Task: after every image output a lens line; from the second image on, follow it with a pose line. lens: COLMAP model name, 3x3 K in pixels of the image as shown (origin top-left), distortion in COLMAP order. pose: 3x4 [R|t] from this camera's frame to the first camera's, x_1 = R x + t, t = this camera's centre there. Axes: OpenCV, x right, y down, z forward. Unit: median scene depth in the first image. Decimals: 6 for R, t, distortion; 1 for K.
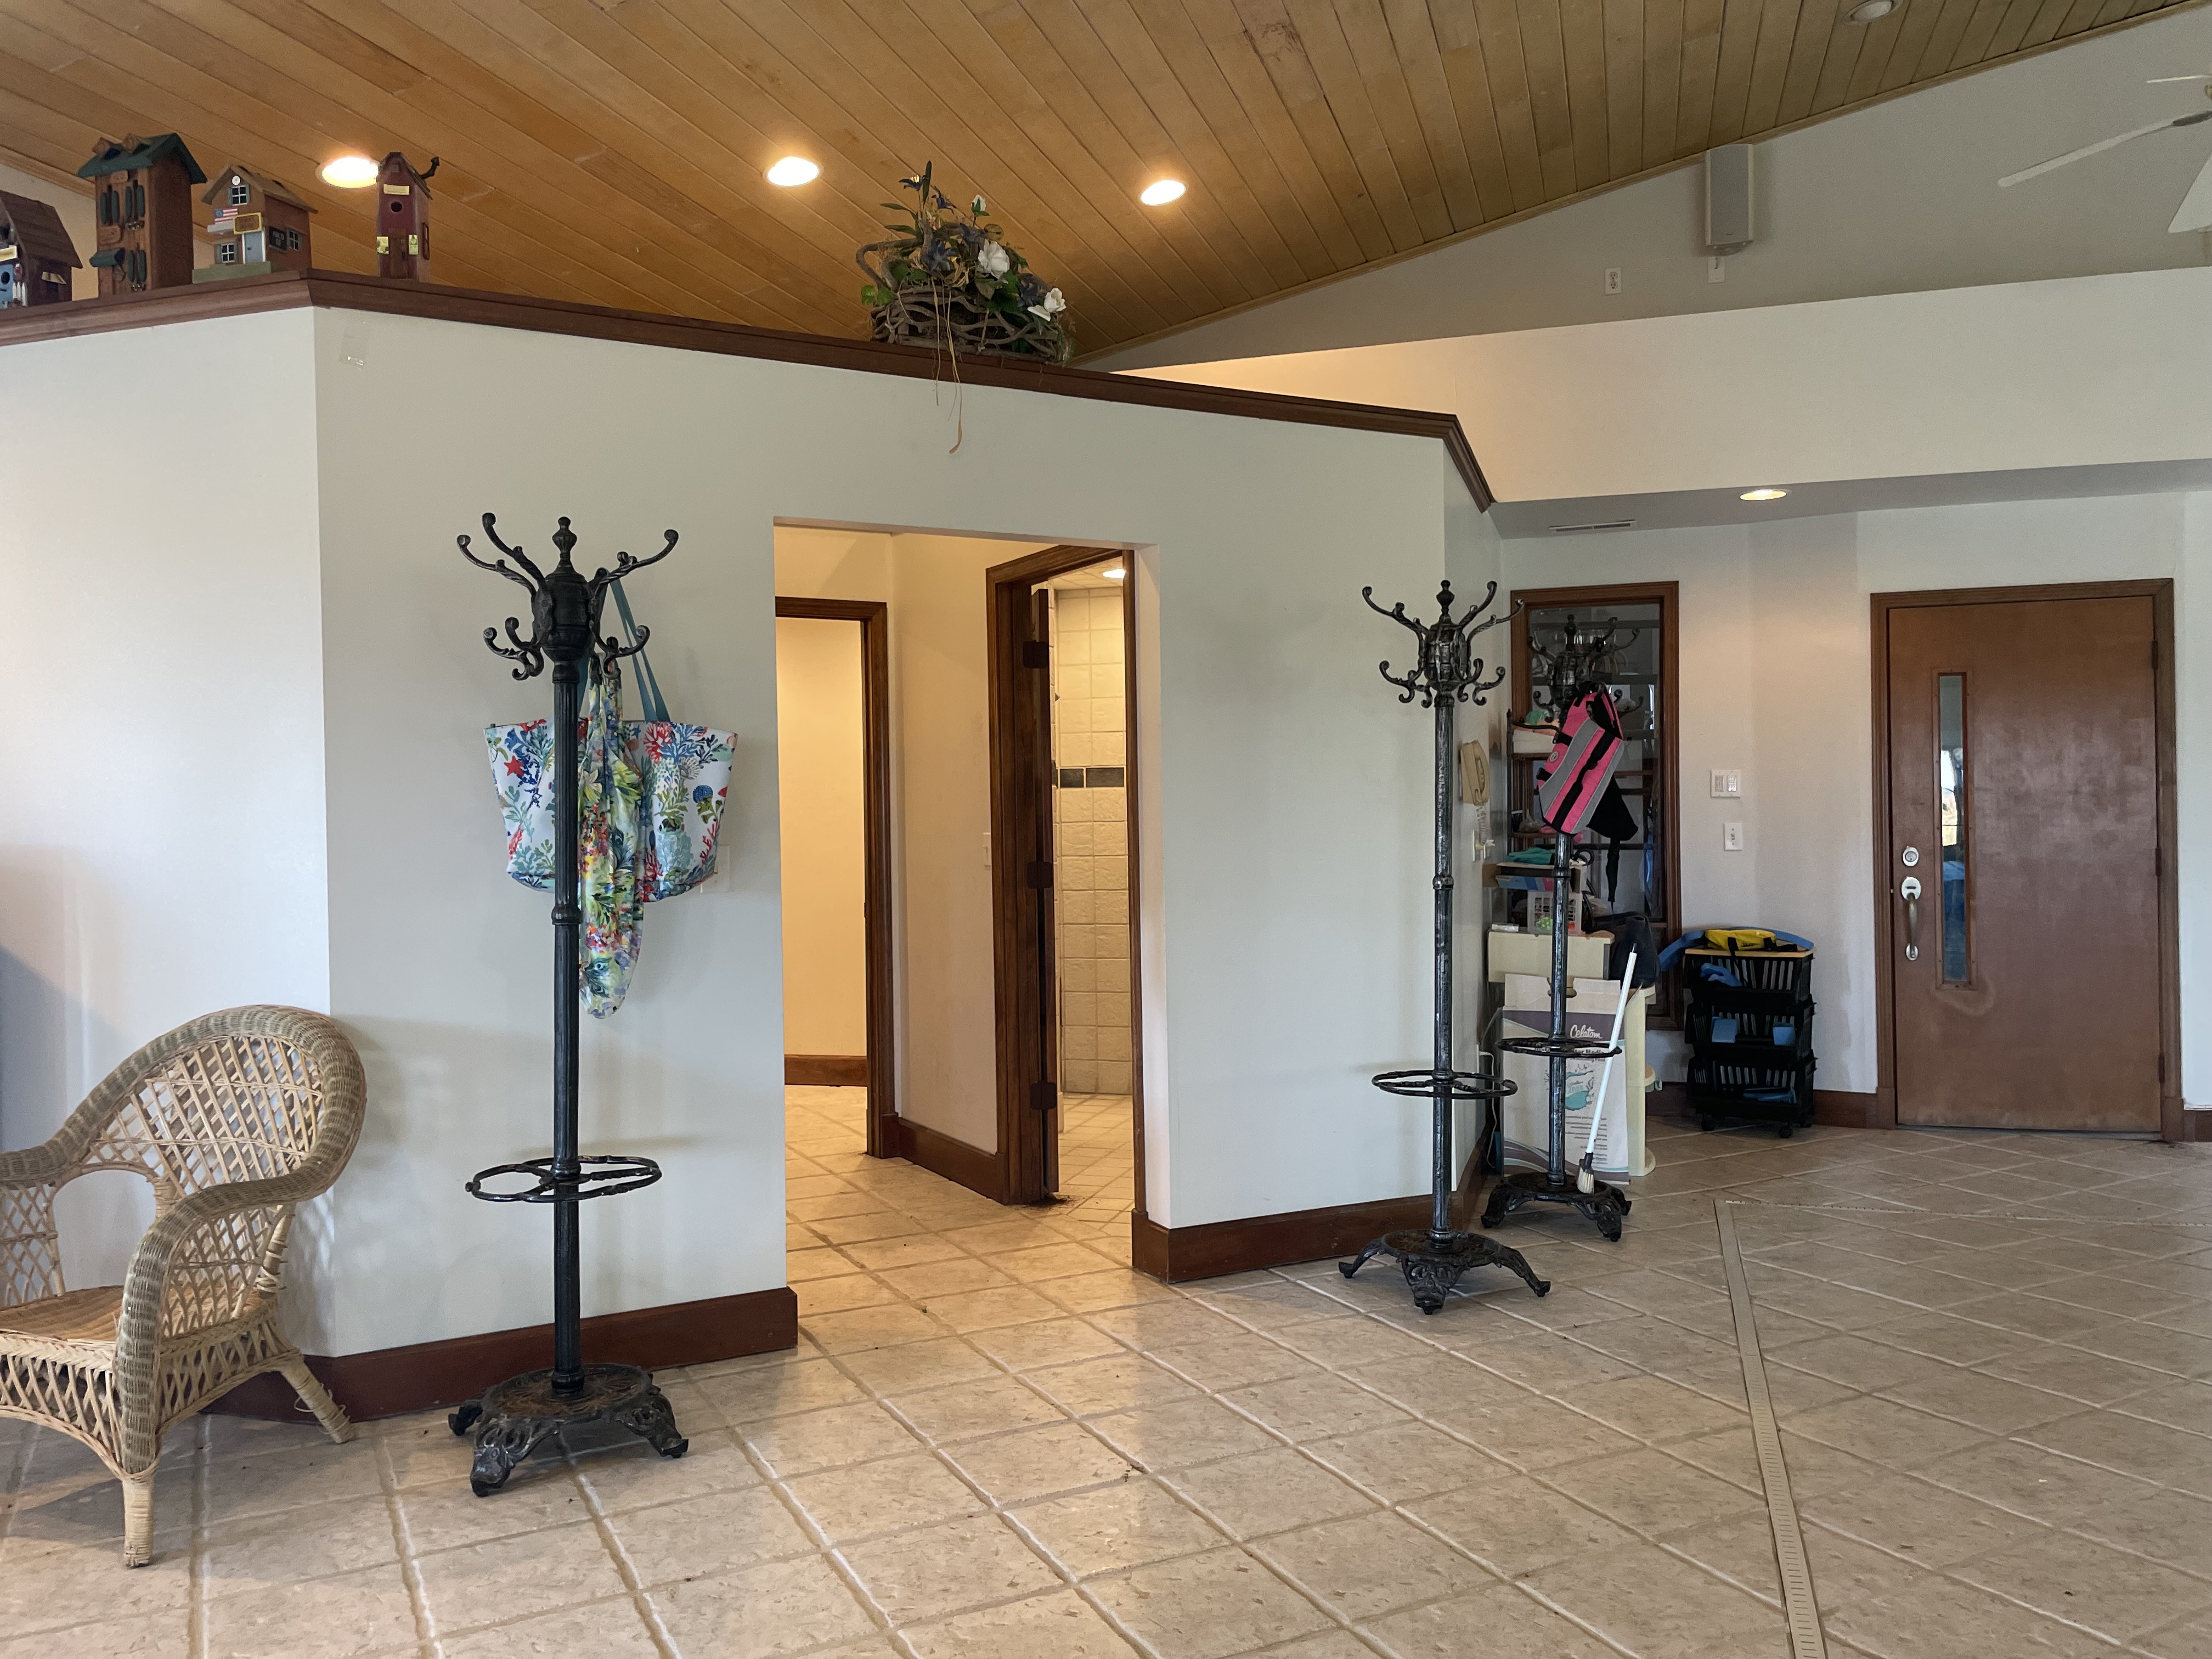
lens RADIAL K [[1703.3, 0, 1106.0], [0, 1703.3, 829.5], [0, 0, 1]] dist [-0.005773, -0.004182]
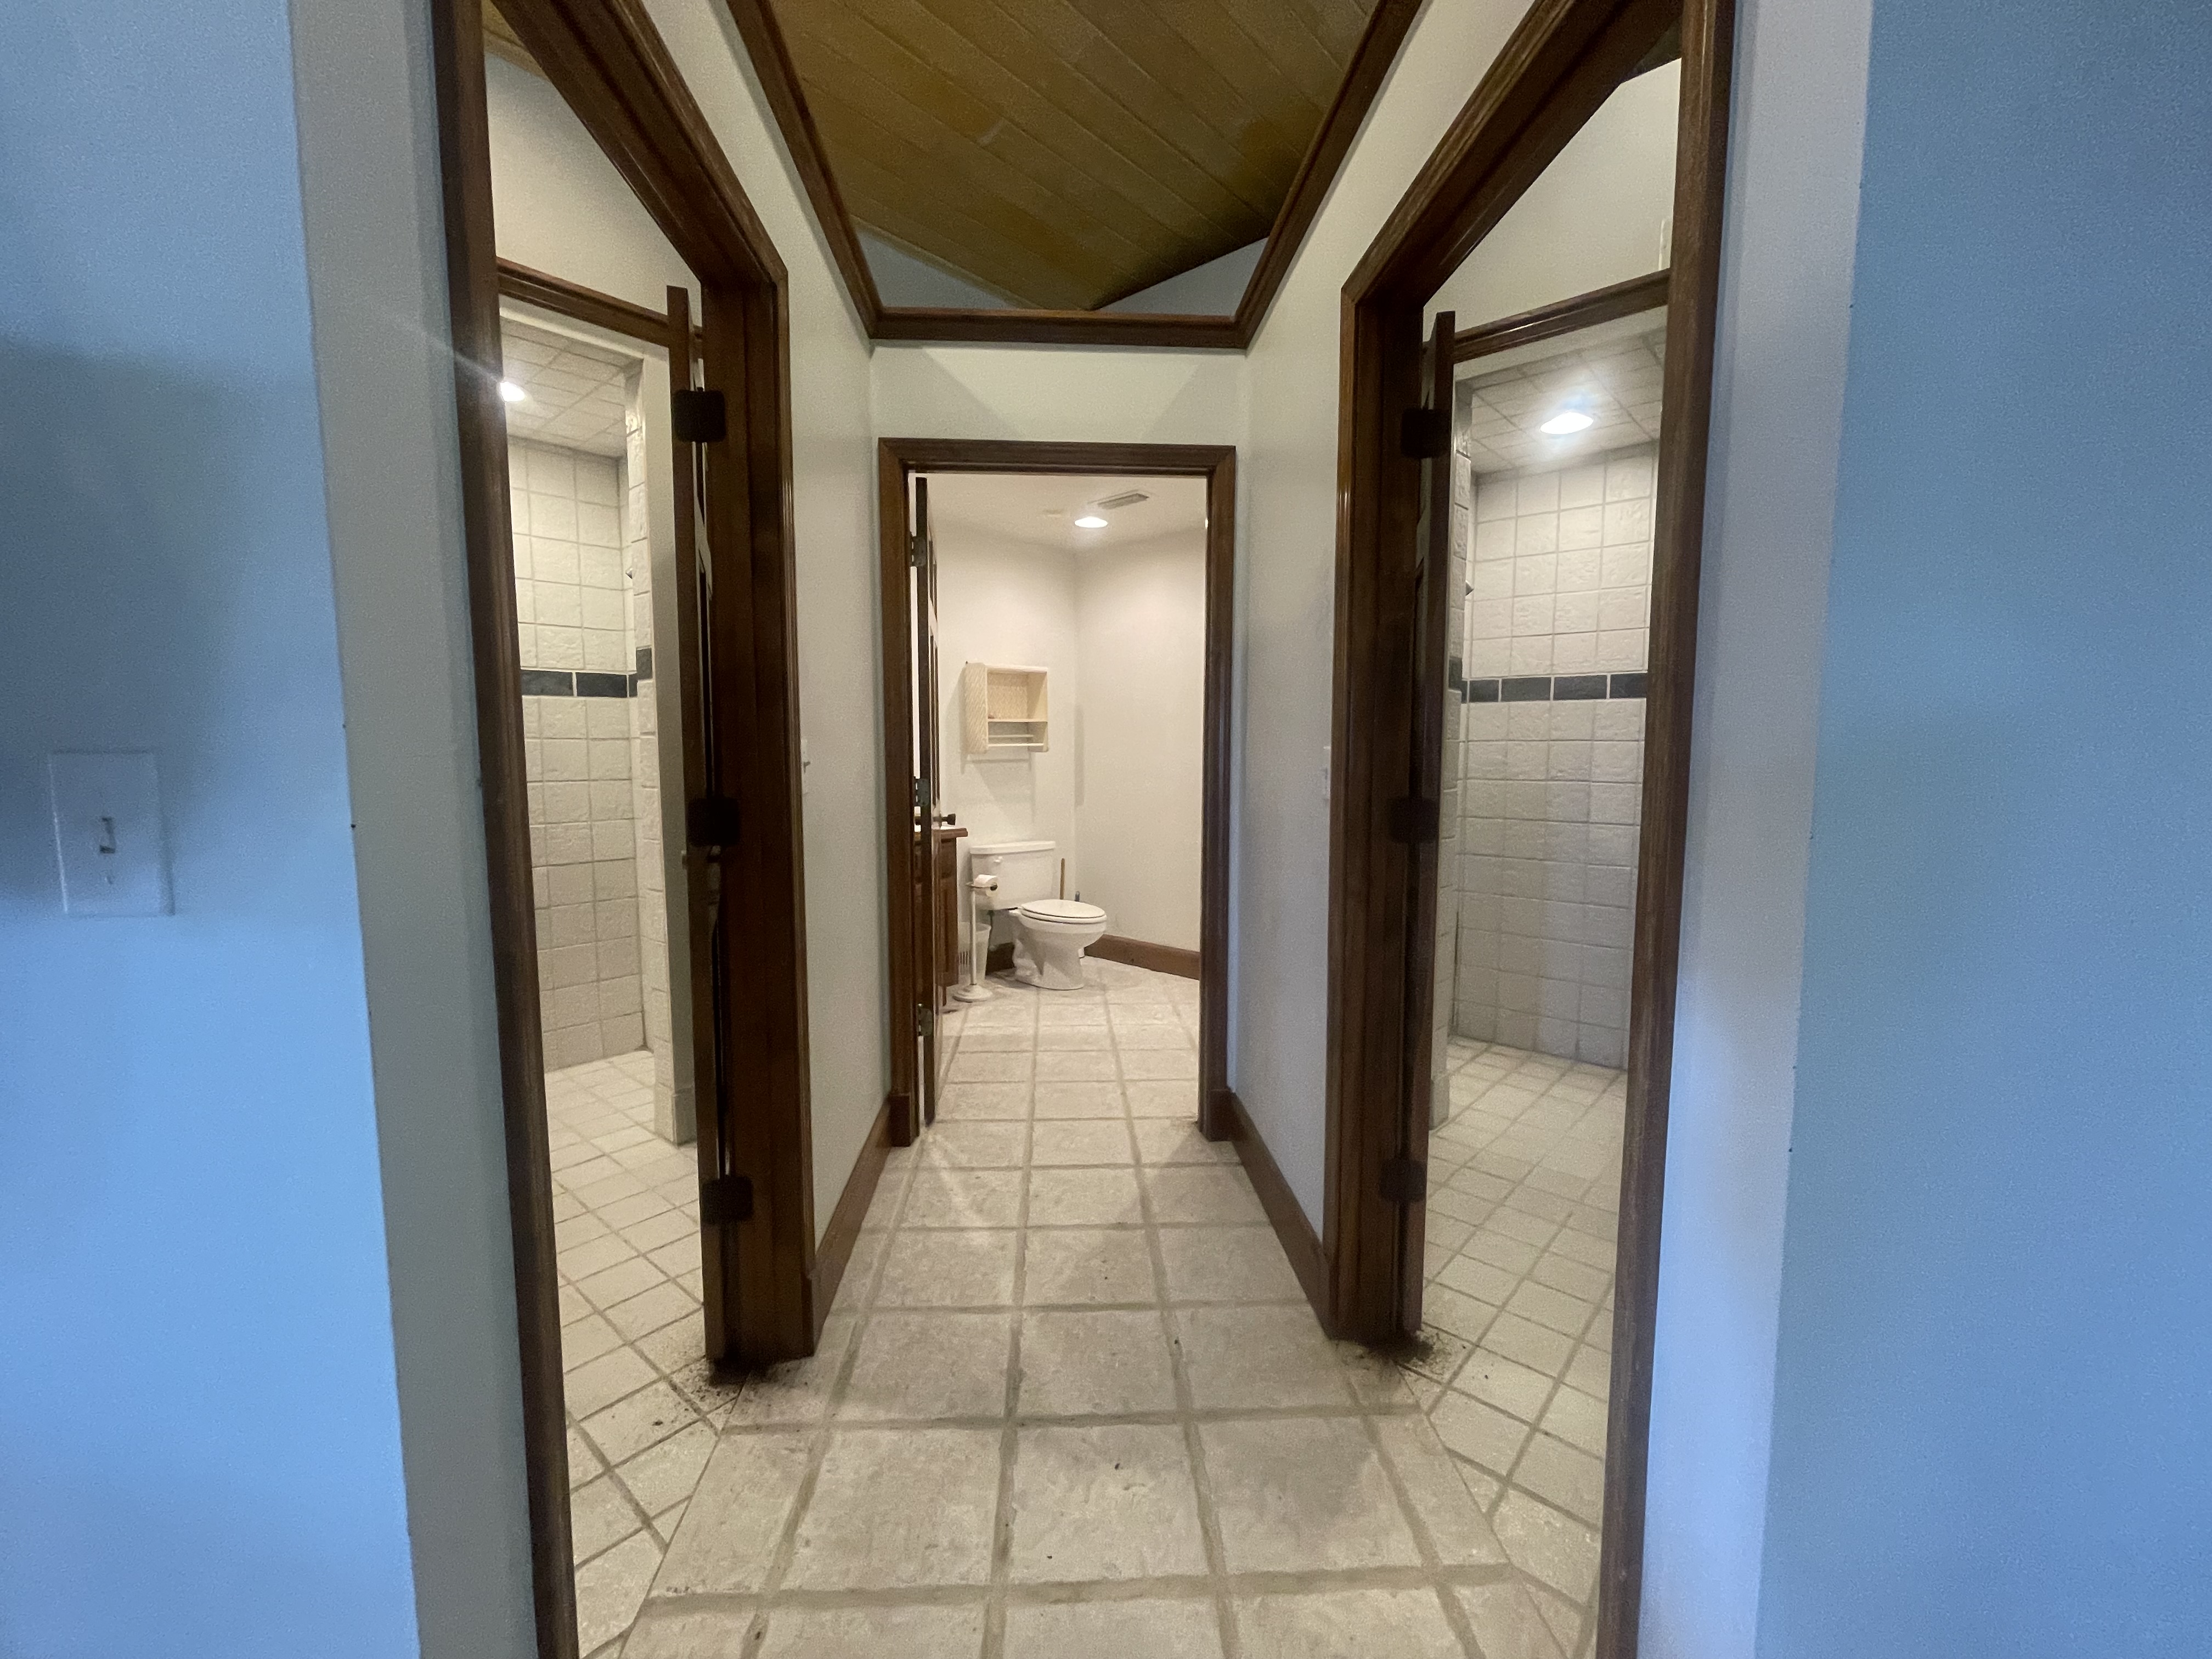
lens RADIAL K [[893.7, 0, 1106.0], [0, 893.7, 829.5], [0, 0, 1]] dist [-0.000861, -0.000125]
pose [[0.913753, 0.055329, -0.402486, -0.011779], [-0.020209, 0.995647, 0.090991, 0.004330], [0.405768, -0.075009, 0.910893, 0.672865]]
